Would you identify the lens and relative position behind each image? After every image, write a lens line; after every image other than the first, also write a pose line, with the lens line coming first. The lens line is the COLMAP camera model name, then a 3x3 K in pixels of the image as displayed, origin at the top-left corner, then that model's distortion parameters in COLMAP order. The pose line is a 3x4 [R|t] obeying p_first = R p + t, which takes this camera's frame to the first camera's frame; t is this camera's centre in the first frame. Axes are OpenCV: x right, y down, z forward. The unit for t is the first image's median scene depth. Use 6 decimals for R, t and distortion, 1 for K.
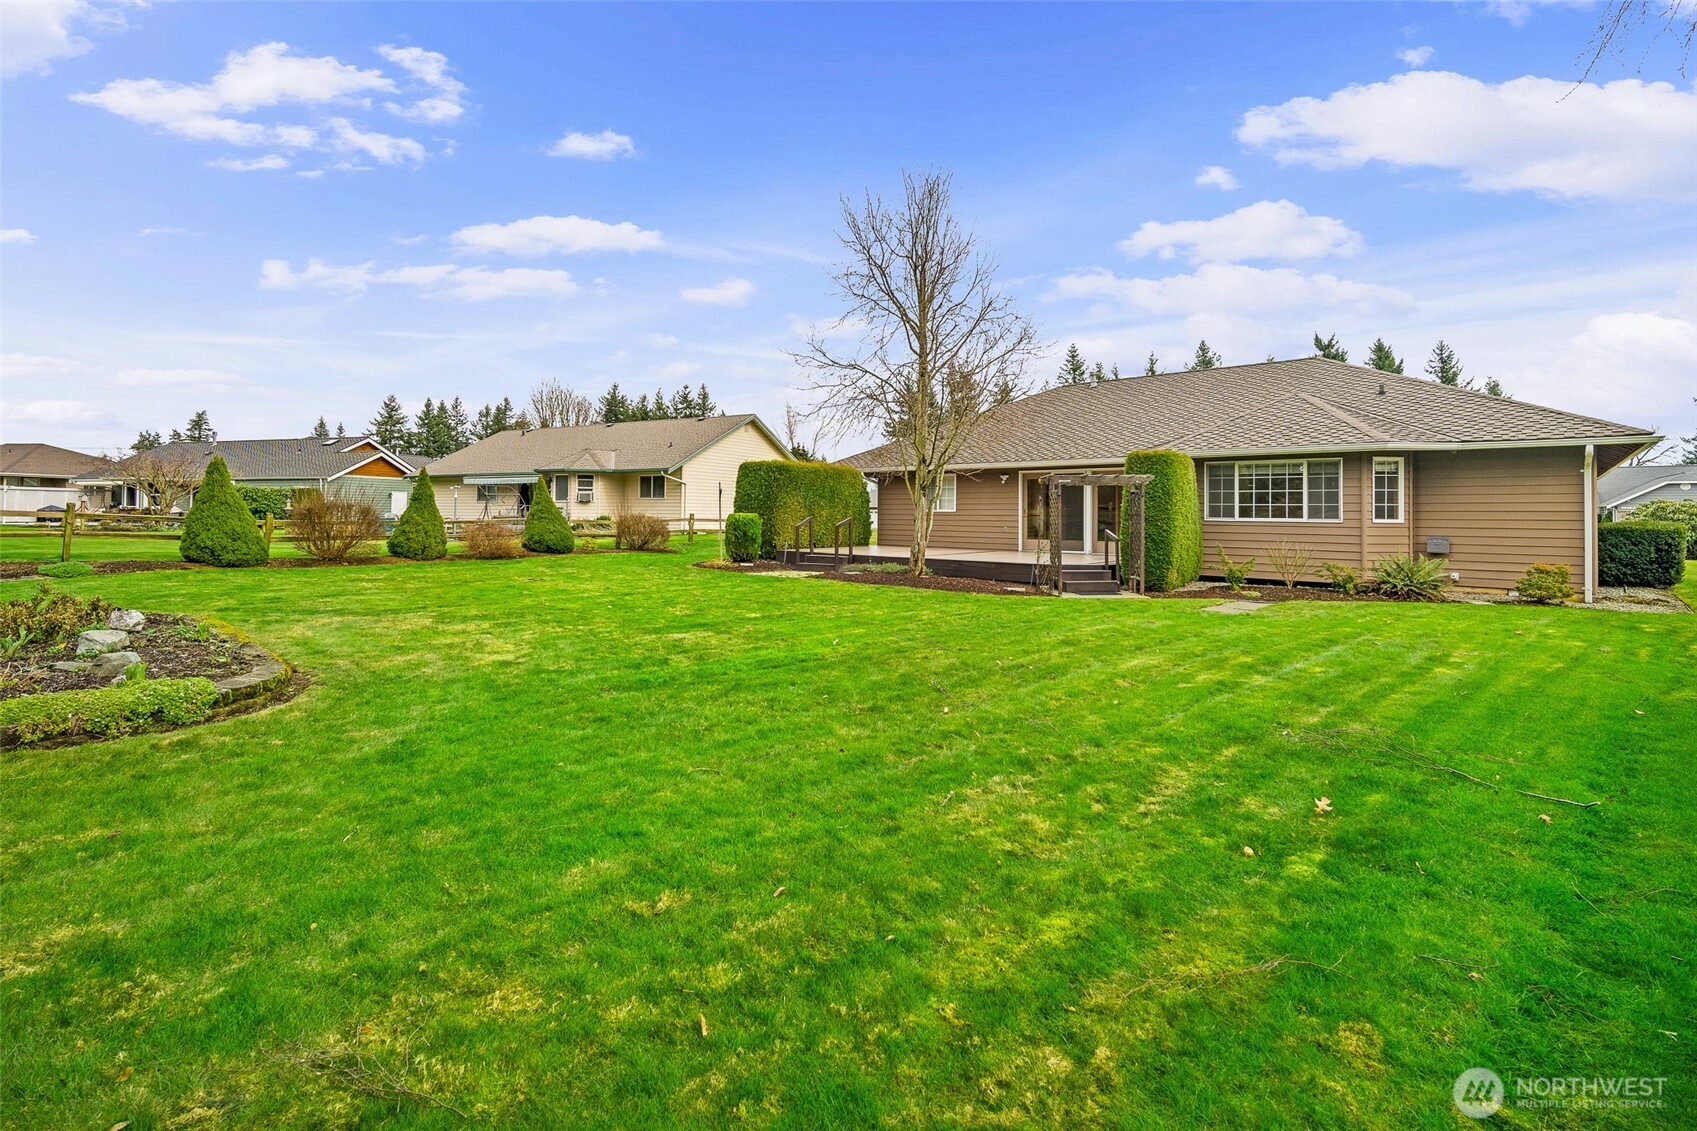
lens RADIAL K [[743.2, 0, 844.7], [0, 743.2, 498.8], [0, 0, 1]] dist [-0.000252, 0.004878]
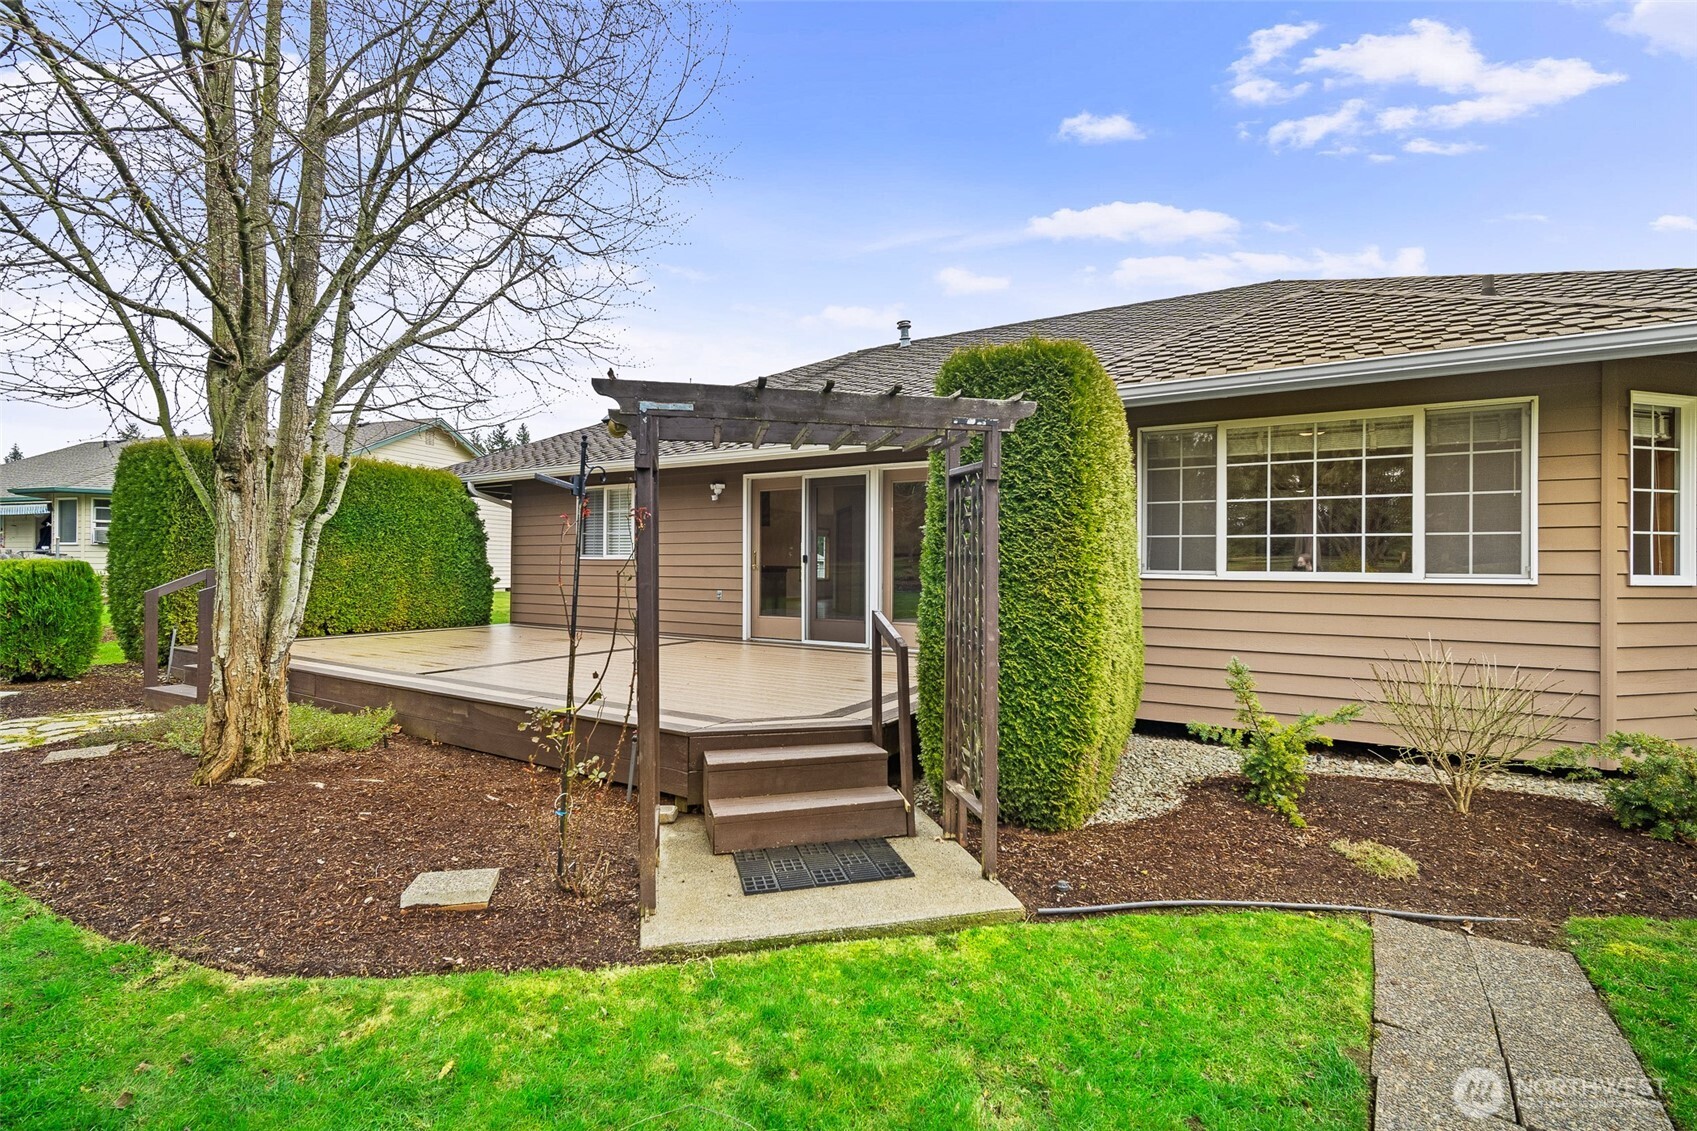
lens RADIAL K [[739.3, 0, 849.0], [0, 739.3, 557.3], [0, 0, 1]] dist [-0.012811, 0.005137]
pose [[0.979270, 0.005032, 0.202496, 0.281366], [-0.006157, 0.999969, 0.004925, 0.018840], [-0.202465, -0.006069, 0.979271, 0.710872]]
